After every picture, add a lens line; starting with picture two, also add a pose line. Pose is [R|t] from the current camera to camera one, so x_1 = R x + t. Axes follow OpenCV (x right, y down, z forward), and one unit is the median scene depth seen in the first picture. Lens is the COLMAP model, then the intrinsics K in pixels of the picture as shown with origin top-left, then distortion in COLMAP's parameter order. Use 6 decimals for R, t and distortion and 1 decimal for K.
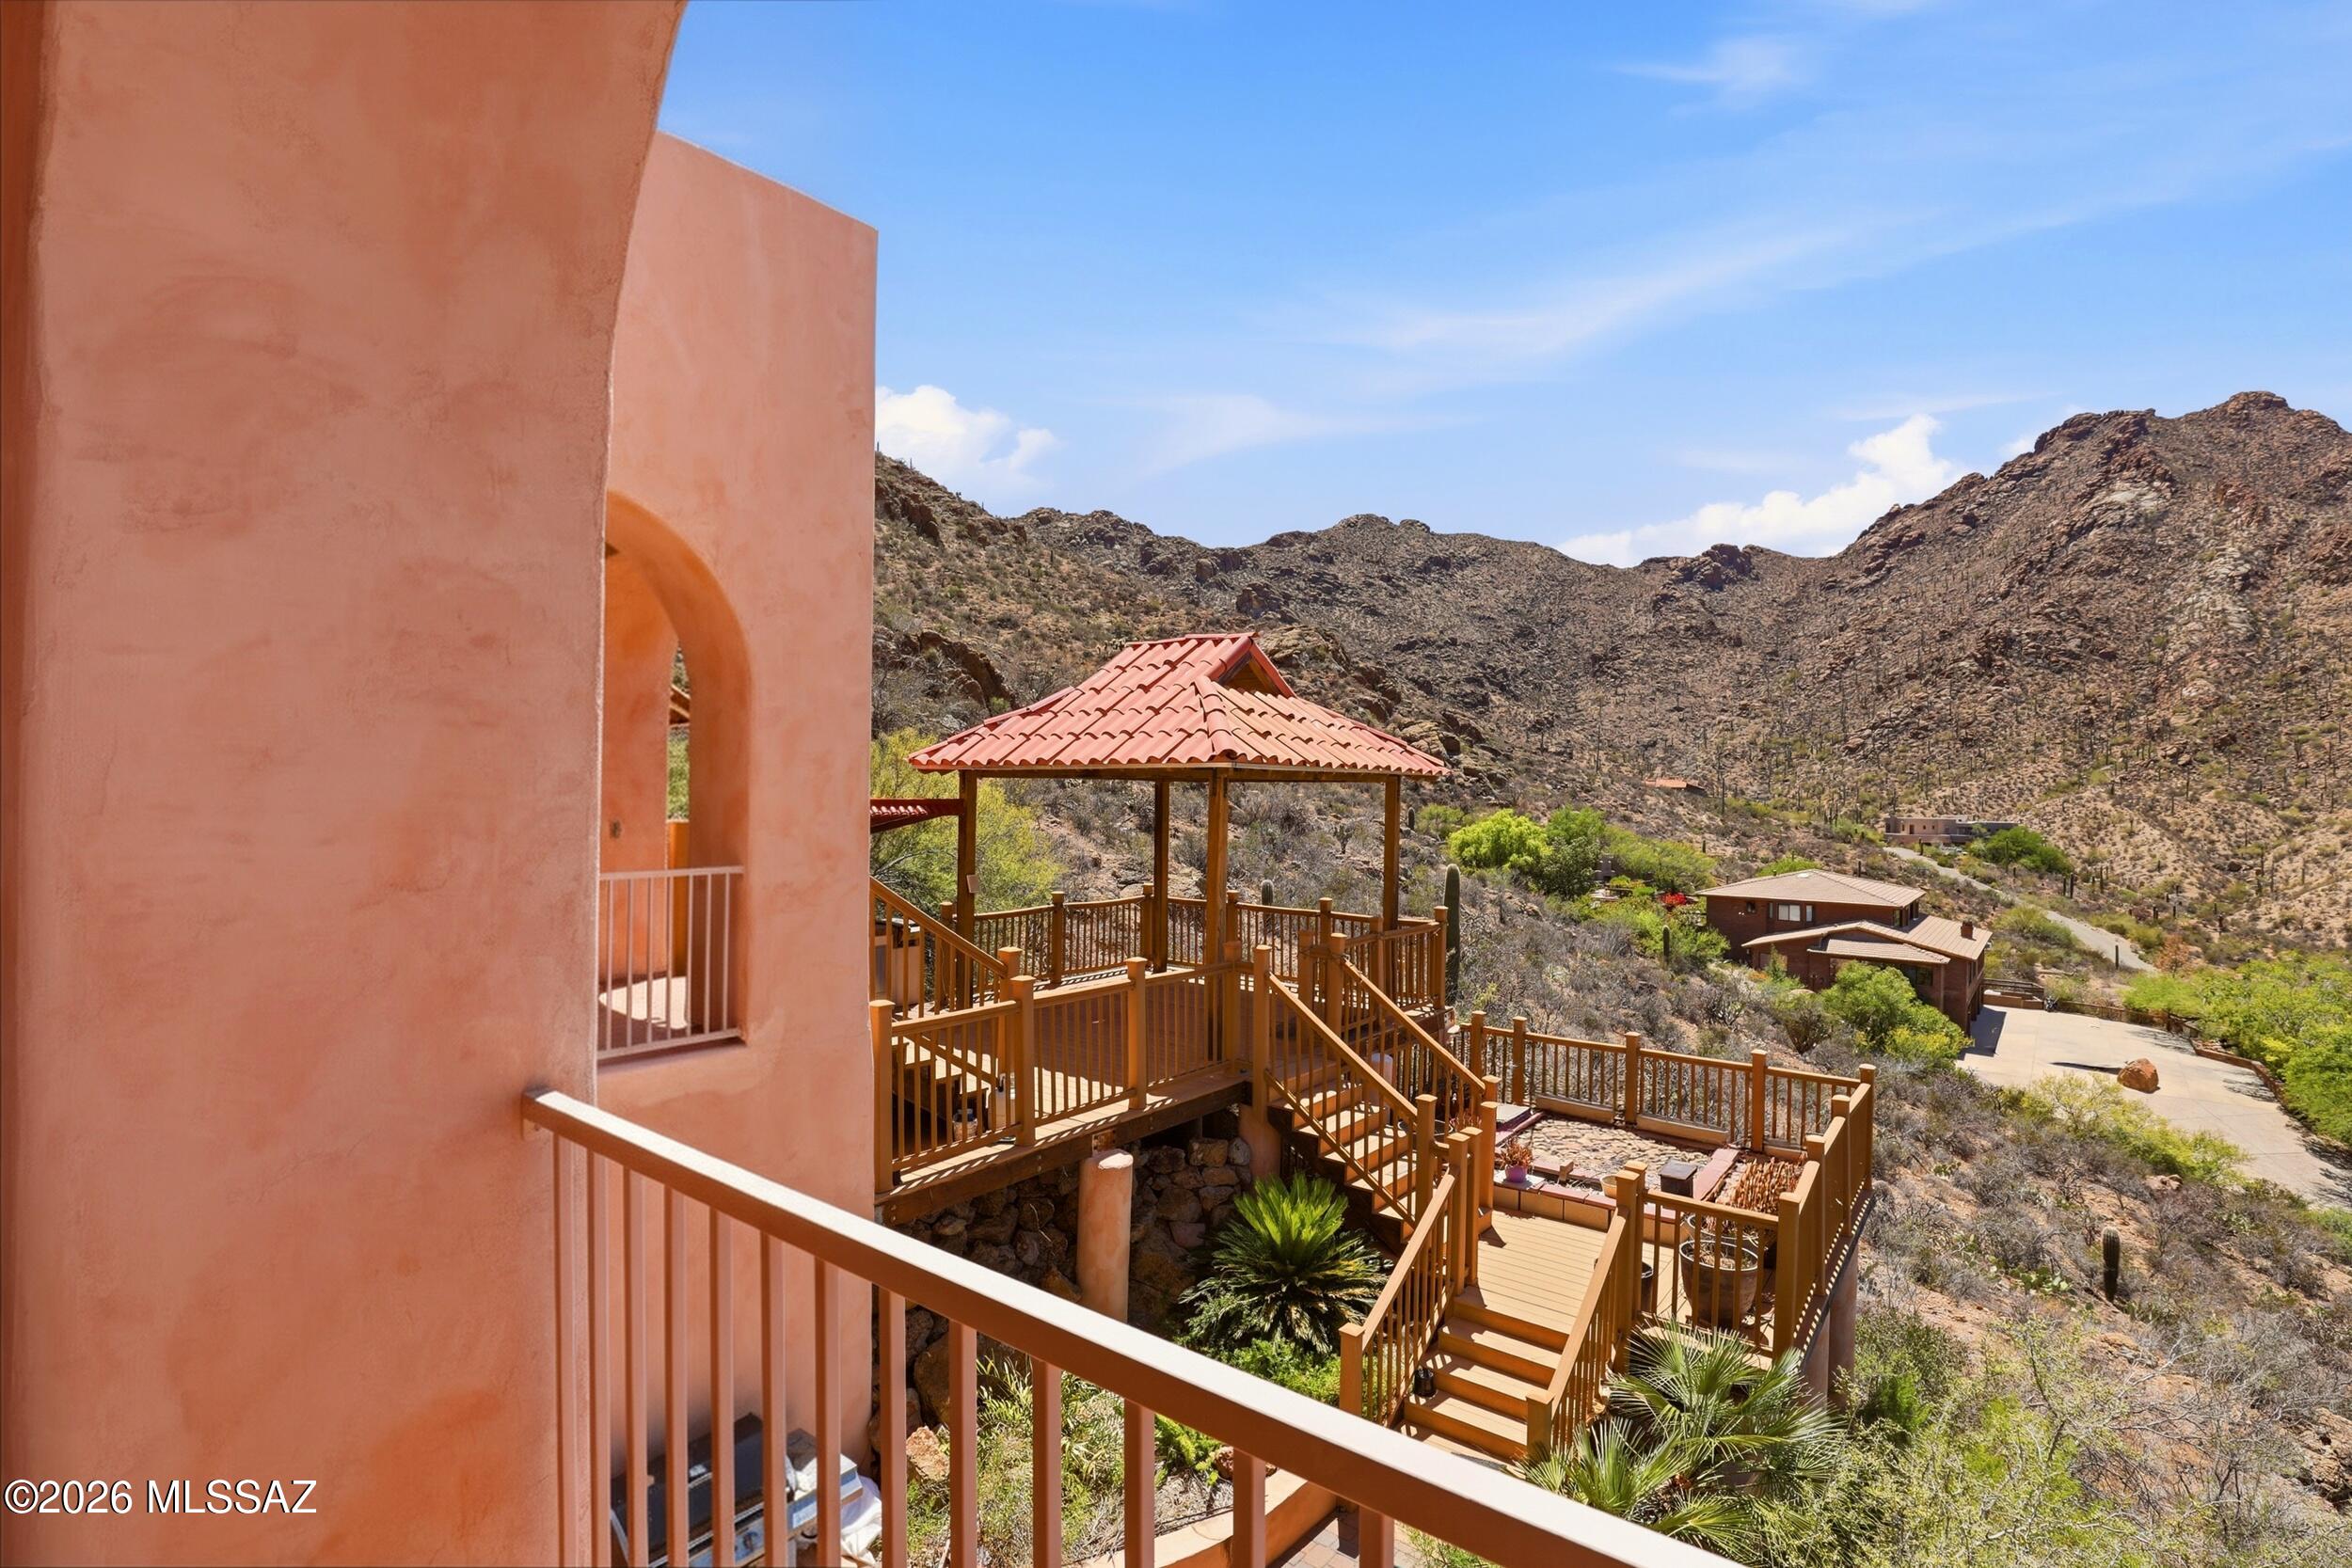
lens RADIAL K [[1084.3, 0, 1162.0], [0, 1084.3, 783.6], [0, 0, 1]] dist [-0.026737, 0.000013]
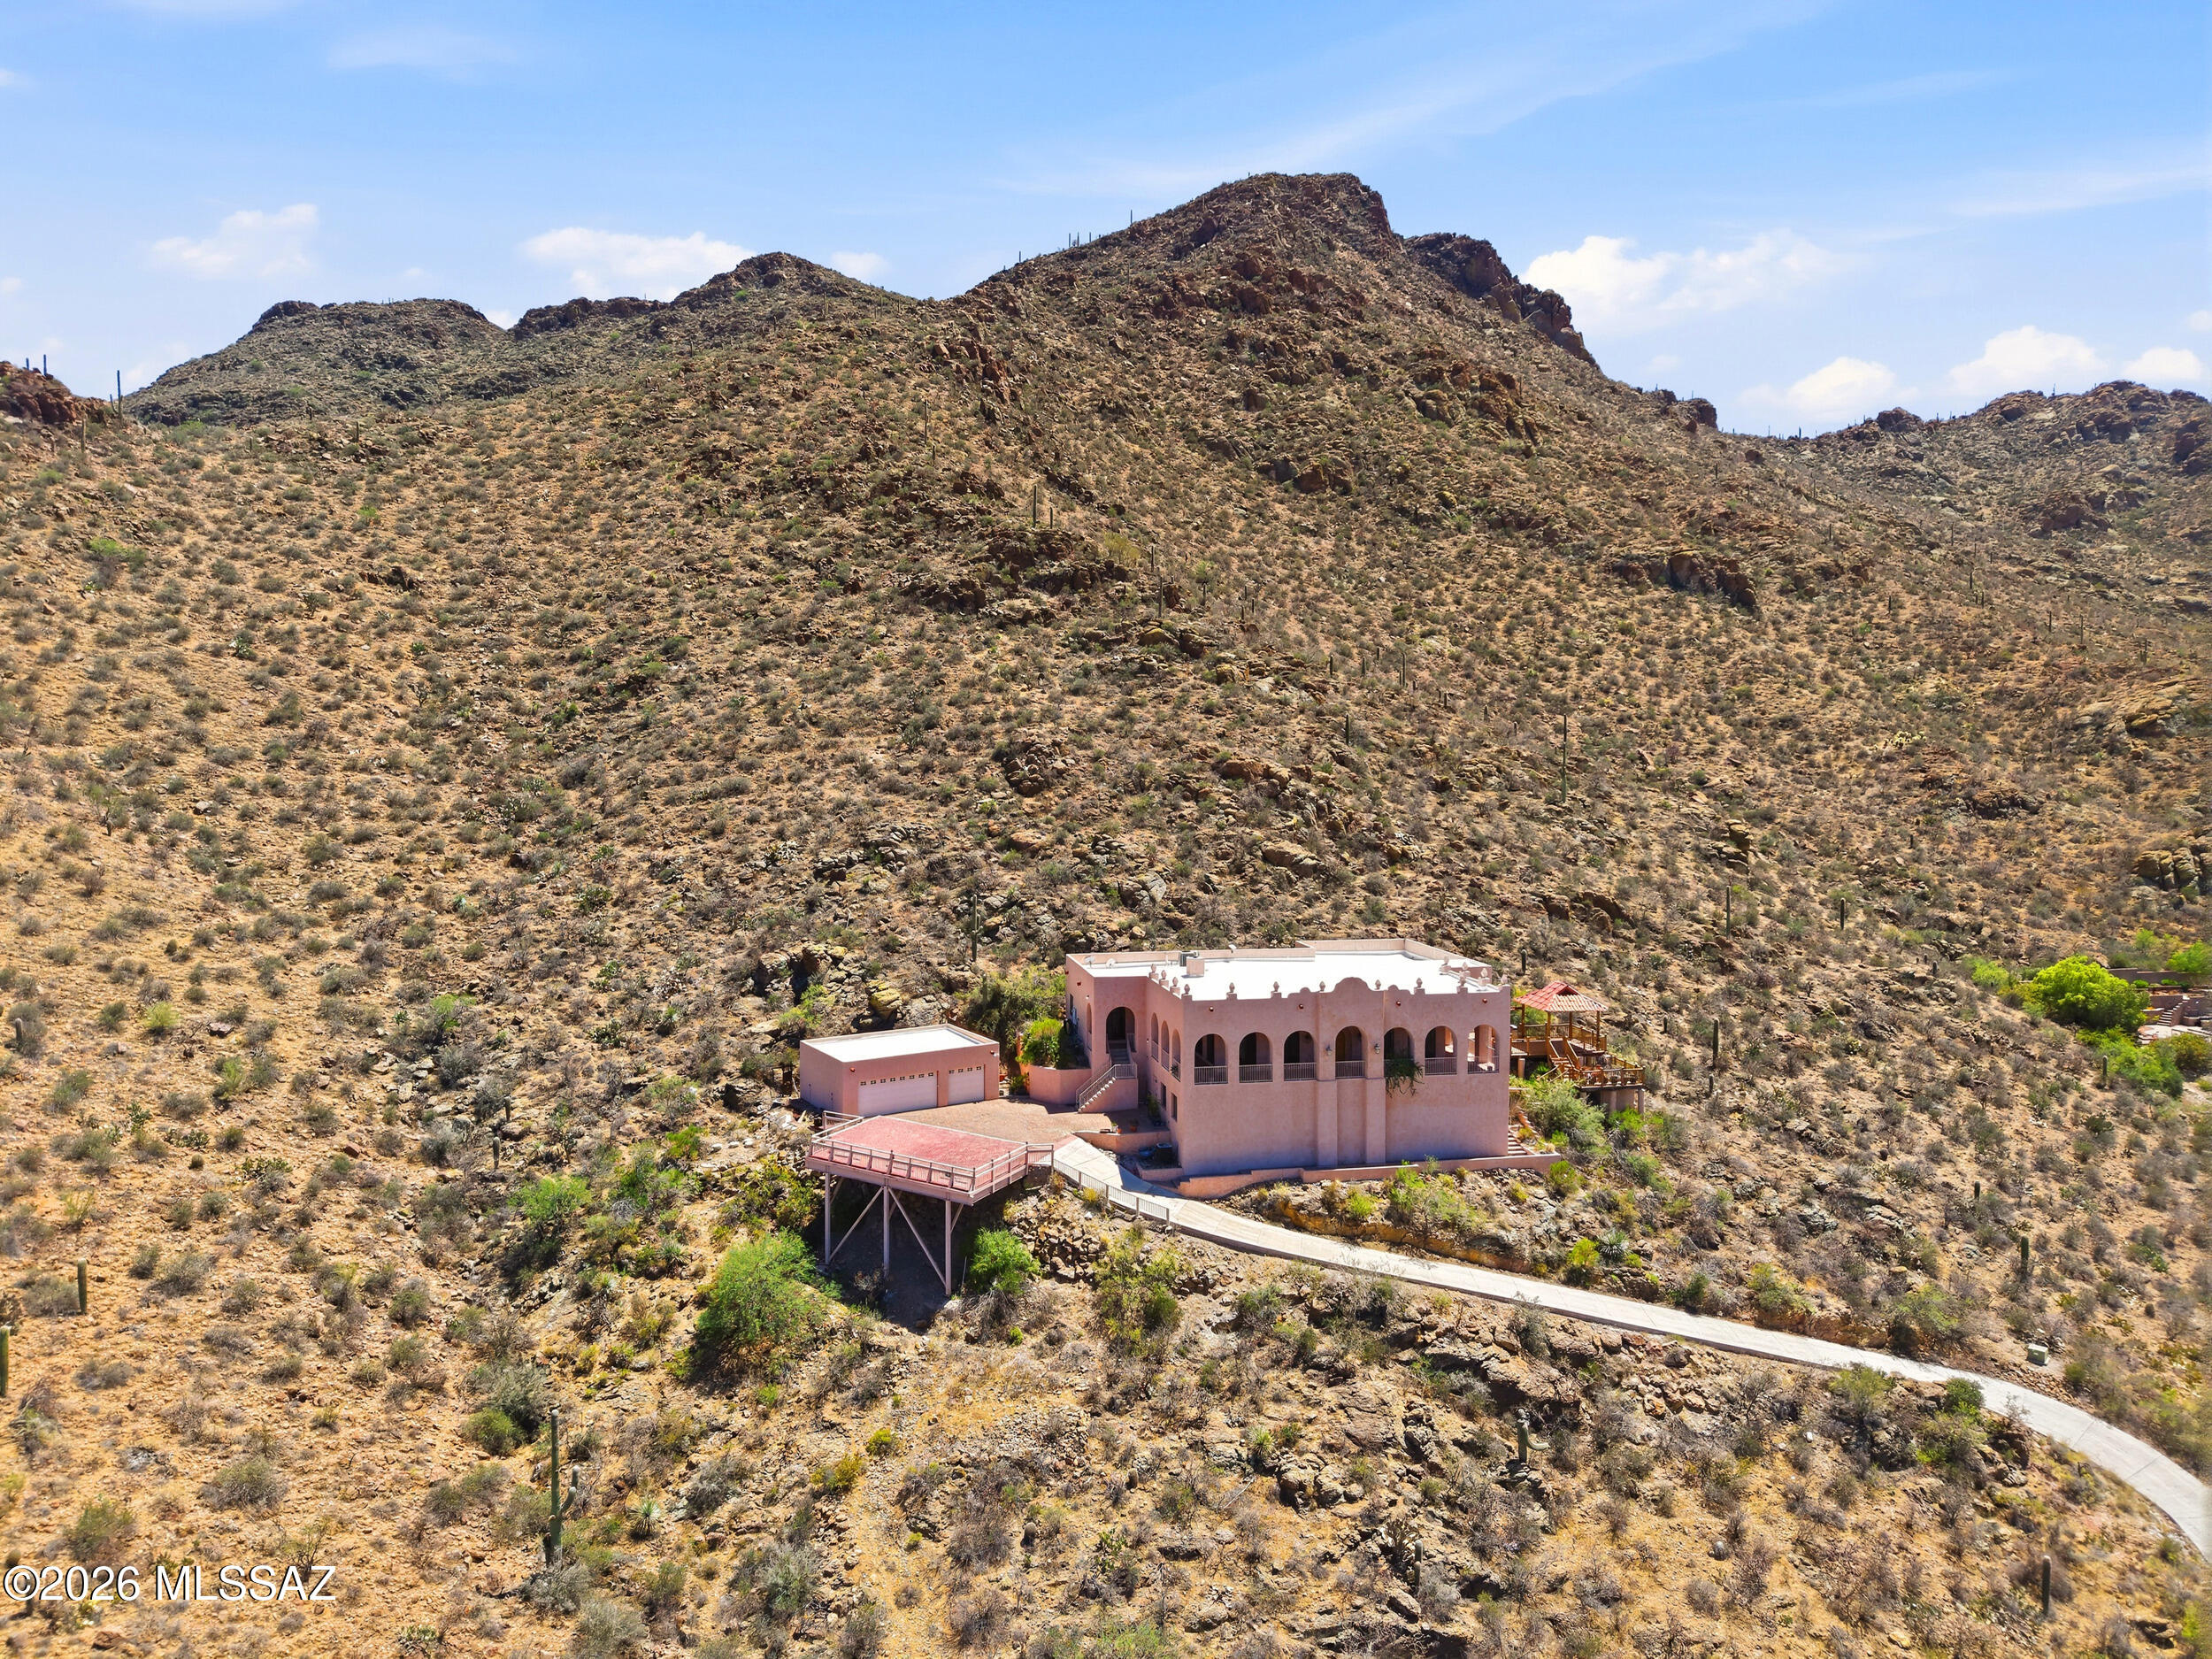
lens RADIAL K [[1438.1, 0, 1091.7], [0, 1438.1, 831.9], [0, 0, 1]] dist [0.044360, -0.048402]
pose [[0.753464, 0.025363, -0.656999, 0.078966], [0.017048, 0.998166, 0.058084, -0.035521], [0.657268, -0.054964, 0.751650, -0.158639]]
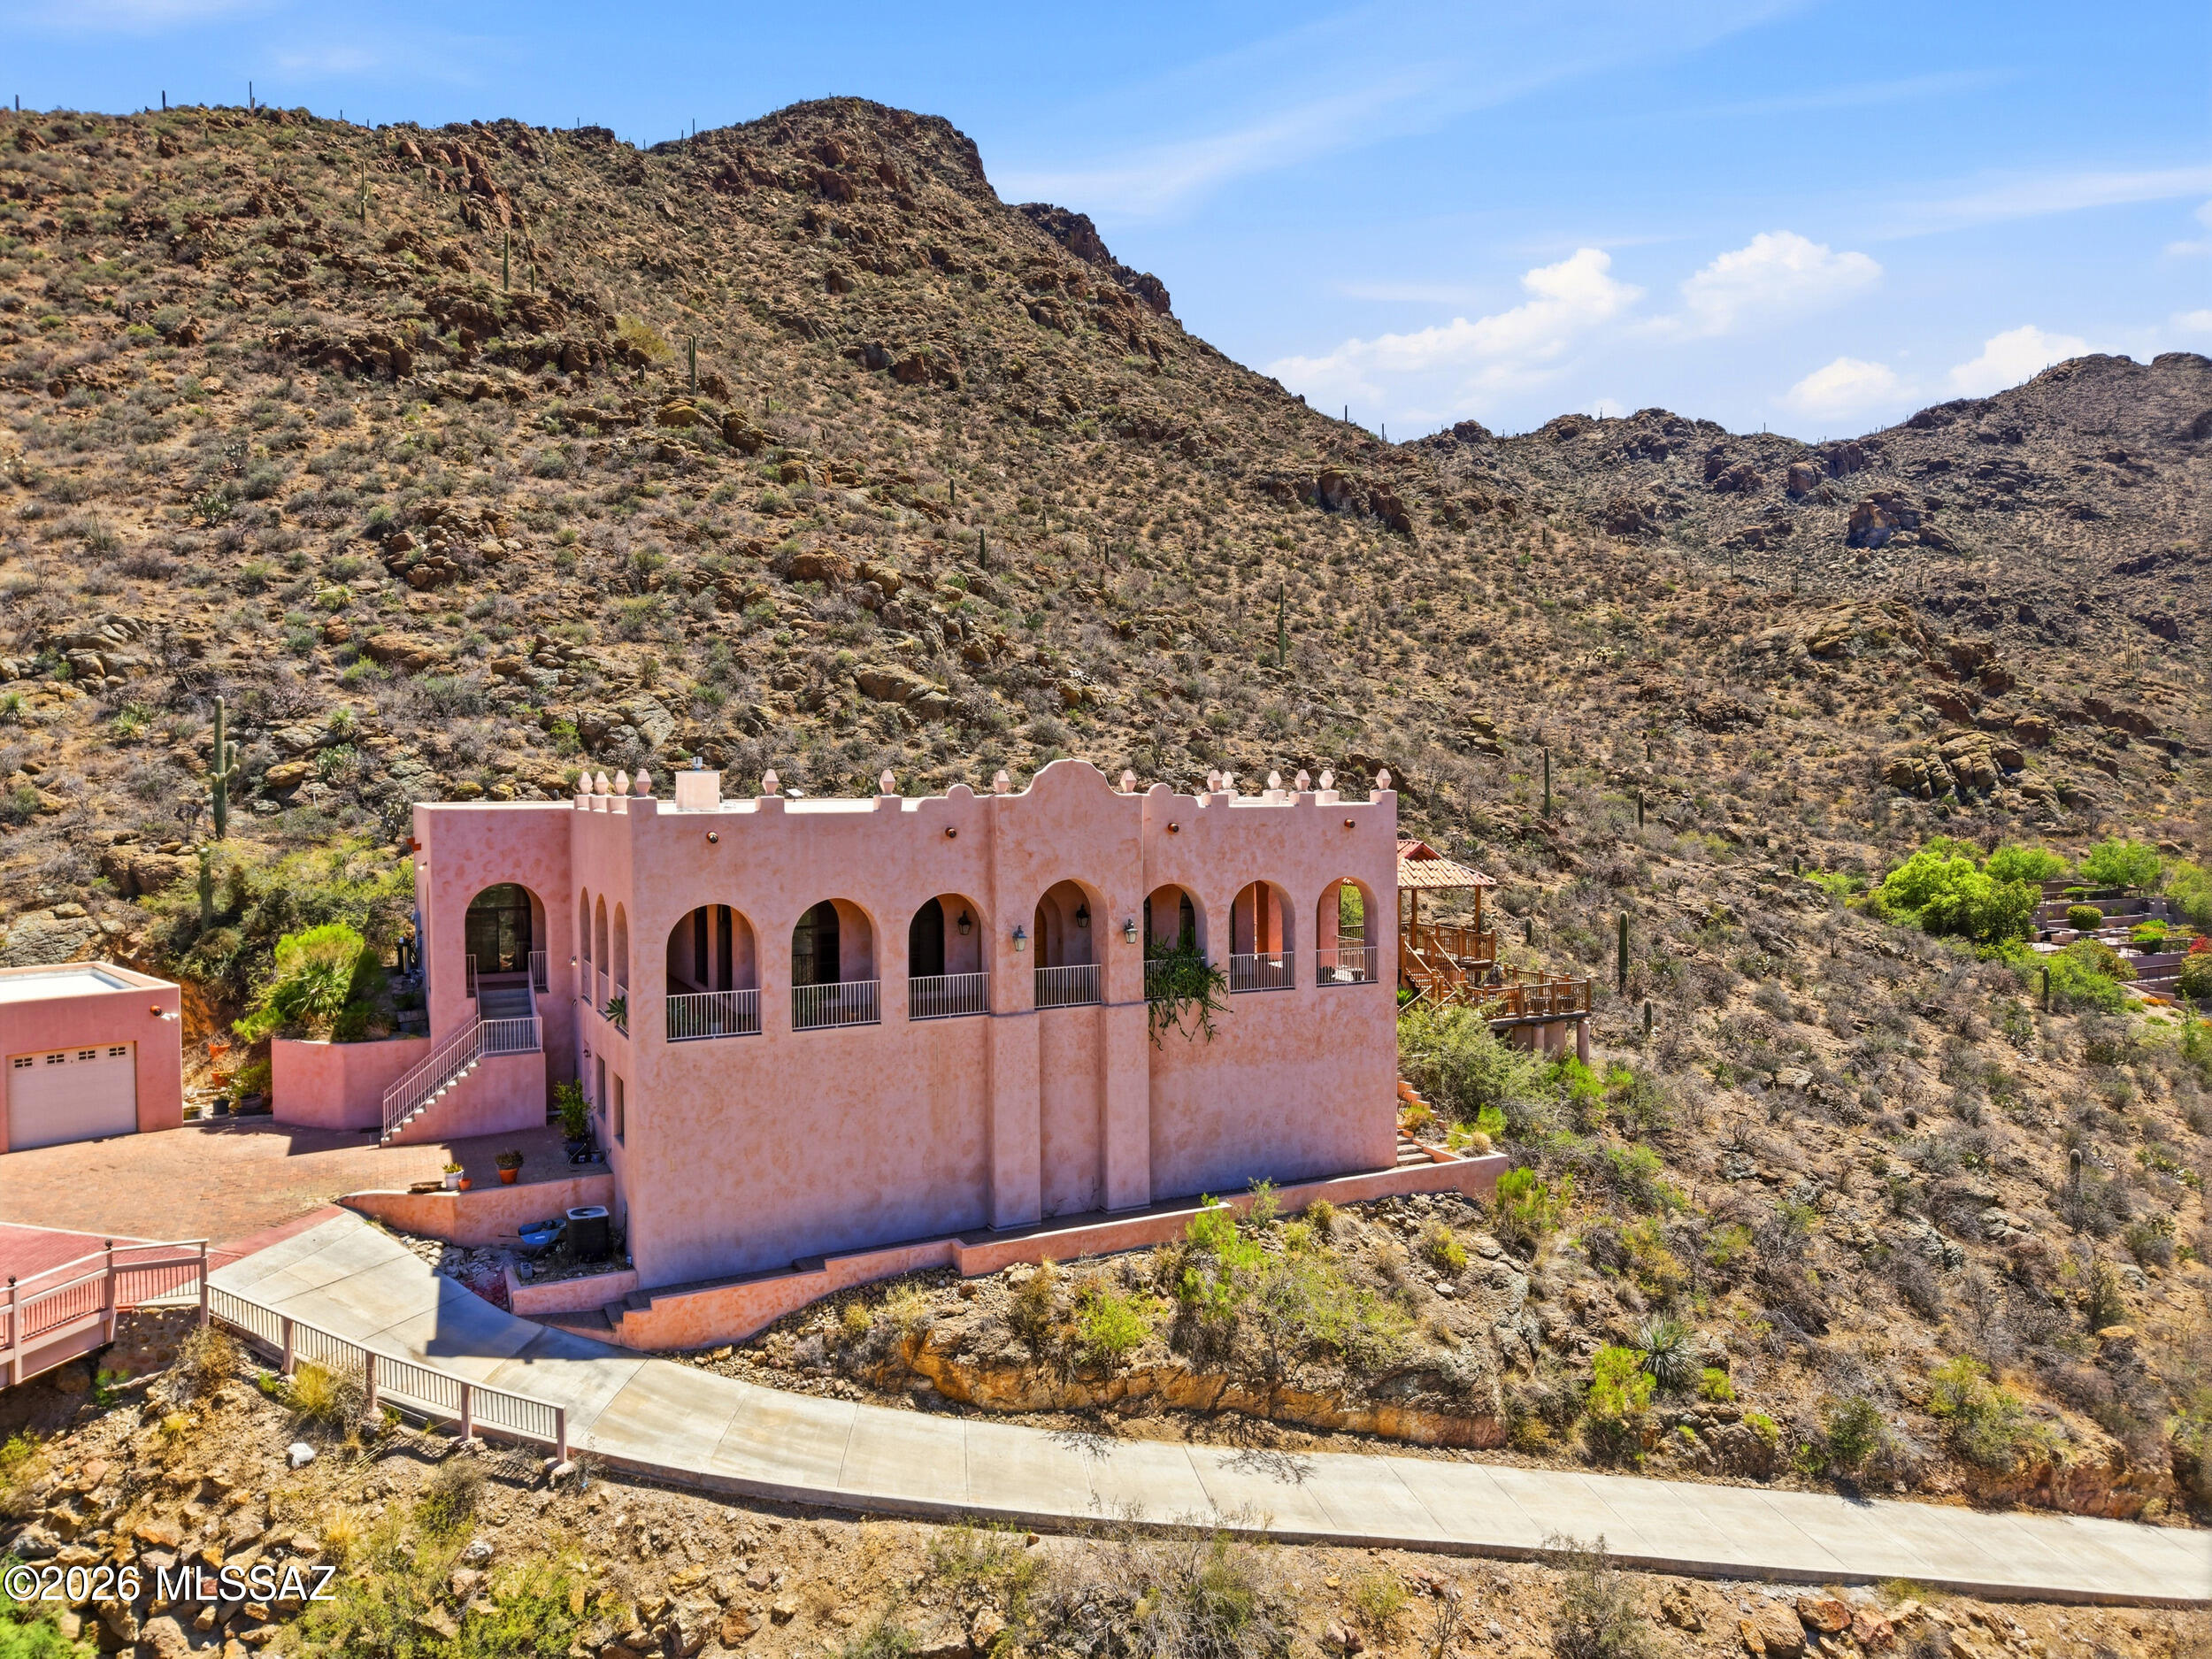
lens RADIAL K [[1438.1, 0, 1091.7], [0, 1438.1, 831.9], [0, 0, 1]] dist [0.044360, -0.048402]
pose [[0.904538, -0.003710, -0.426377, 0.023715], [0.020711, 0.999164, 0.035244, -0.007949], [0.425890, -0.040710, 0.903859, -0.077436]]
